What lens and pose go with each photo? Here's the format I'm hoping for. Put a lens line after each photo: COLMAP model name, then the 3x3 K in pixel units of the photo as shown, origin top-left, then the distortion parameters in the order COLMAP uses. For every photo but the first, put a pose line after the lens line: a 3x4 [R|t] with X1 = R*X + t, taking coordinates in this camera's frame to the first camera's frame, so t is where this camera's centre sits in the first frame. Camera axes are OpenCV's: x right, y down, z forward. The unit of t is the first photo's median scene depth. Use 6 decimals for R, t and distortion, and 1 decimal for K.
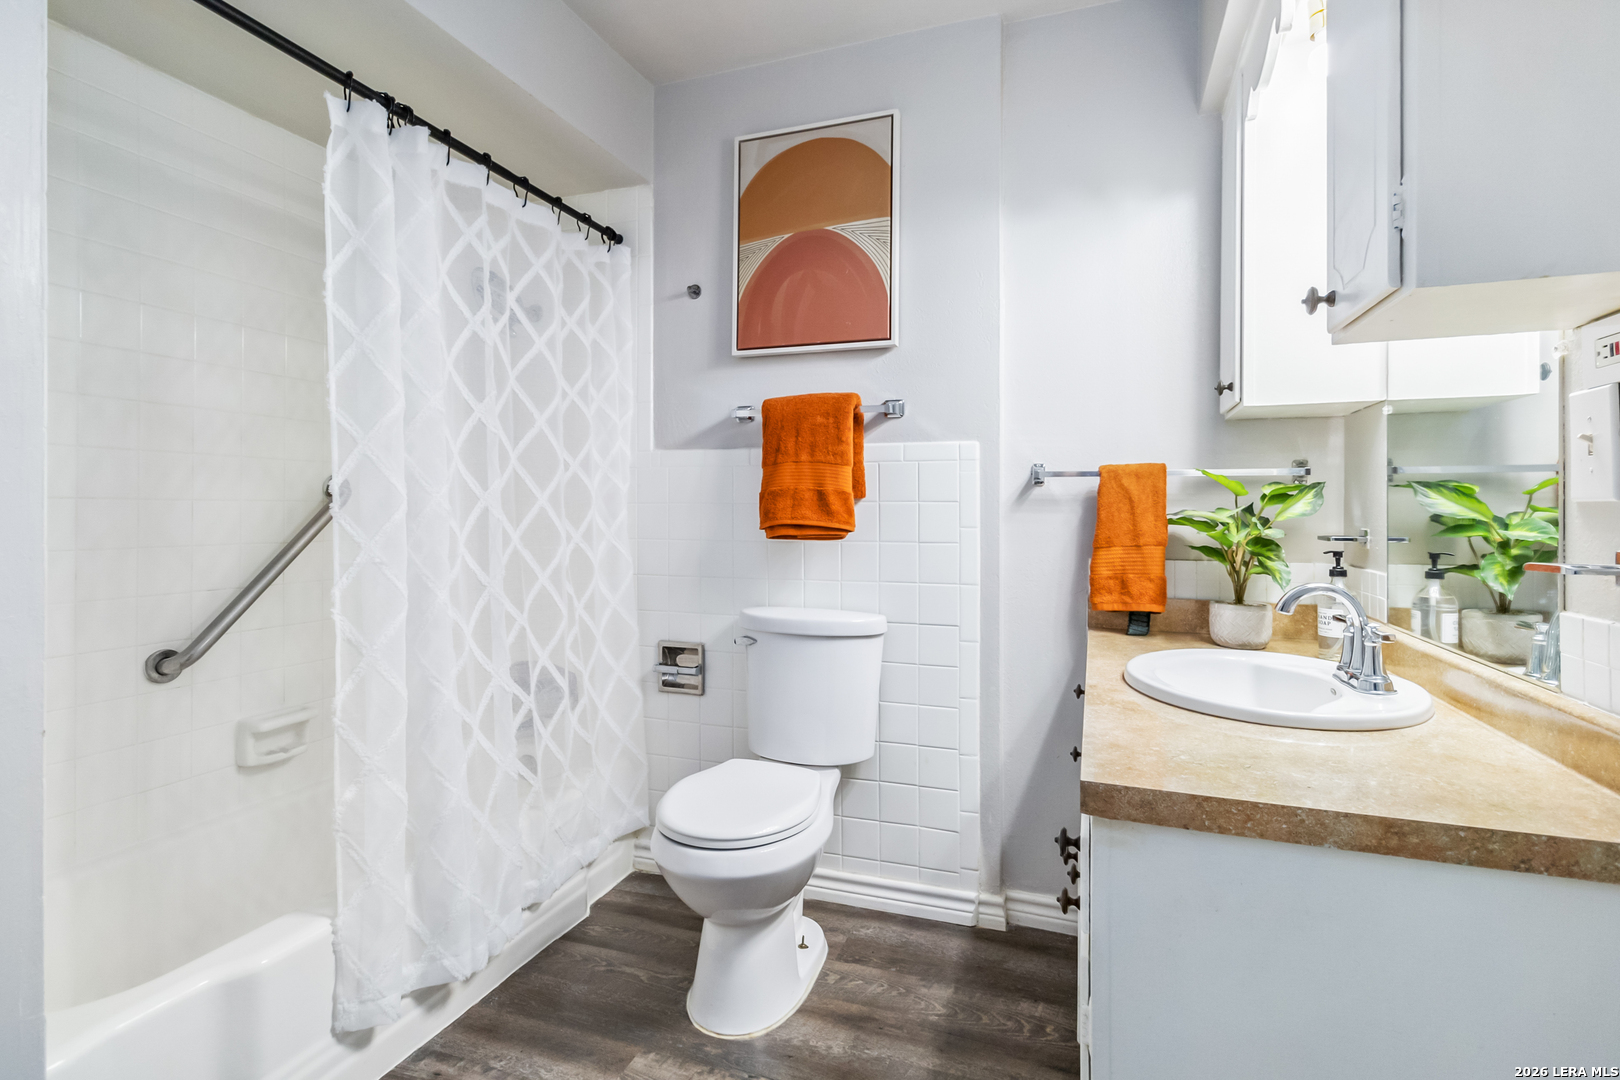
lens RADIAL K [[759.5, 0, 818.6], [0, 759.5, 516.0], [0, 0, 1]] dist [0.002538, 0.000052]
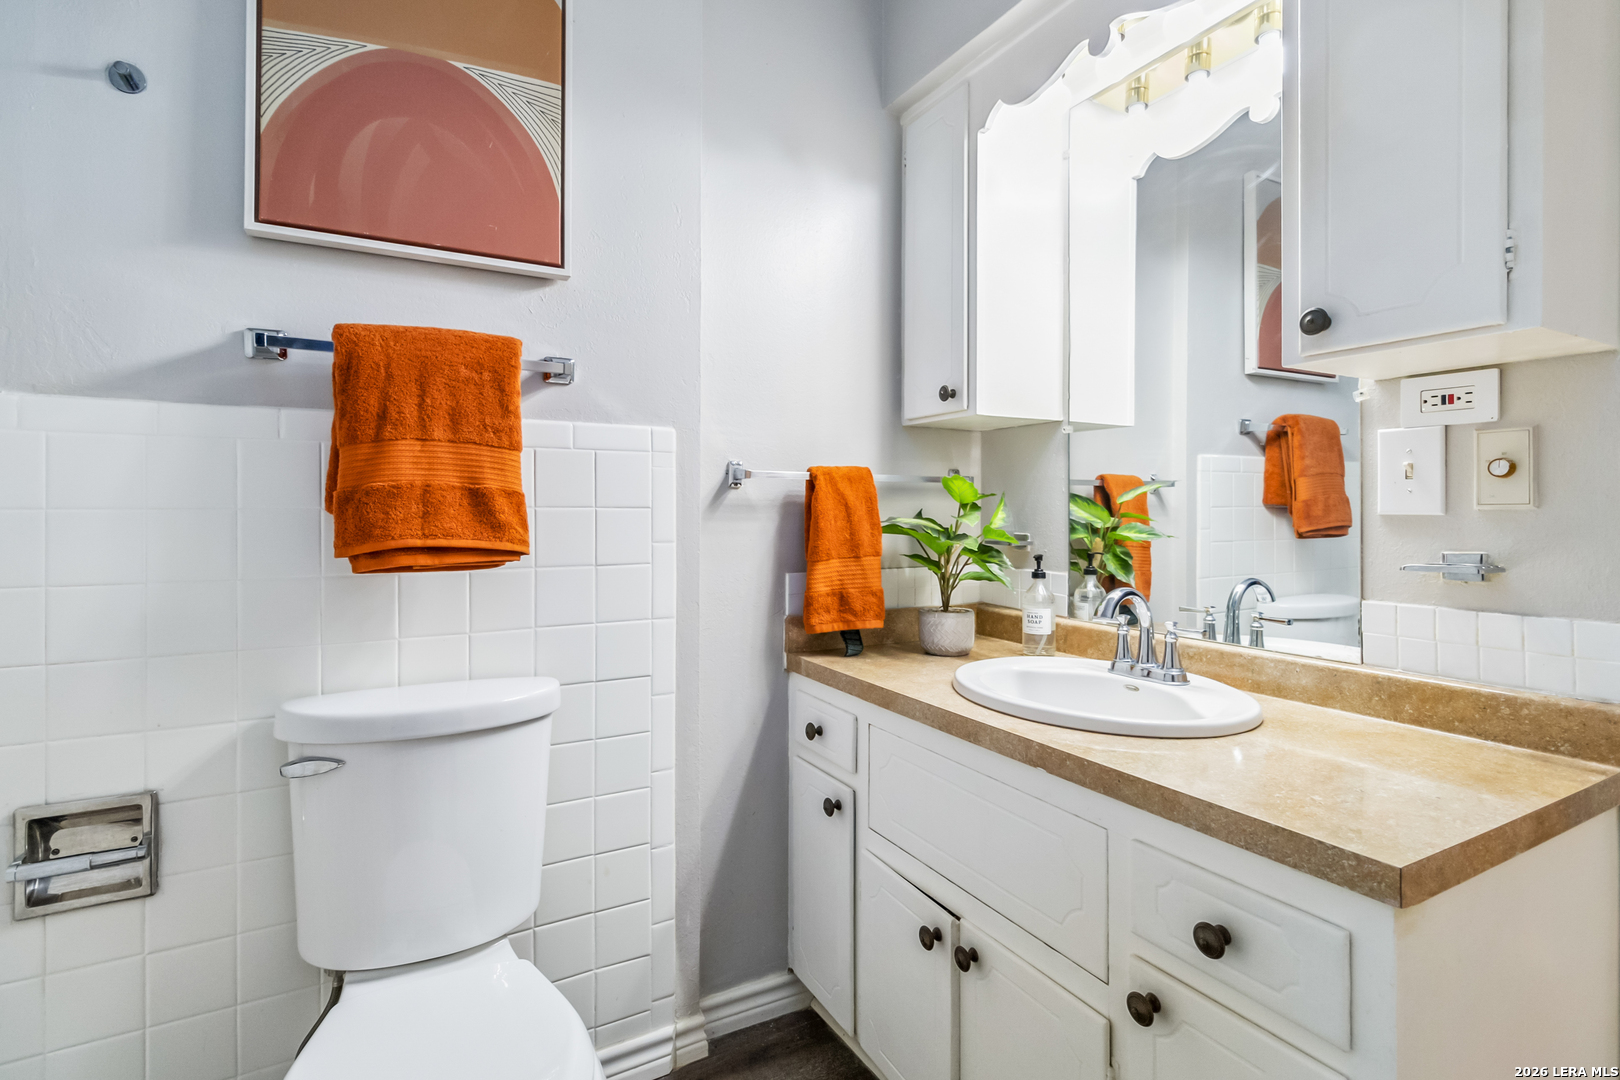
lens RADIAL K [[782.0, 0, 819.1], [0, 782.0, 510.6], [0, 0, 1]] dist [0.001797, 0.000491]
pose [[0.661336, -0.002753, 0.750085, -0.279692], [0.006902, 0.999973, -0.002415, -0.012898], [-0.750058, 0.006774, 0.661337, 0.374028]]
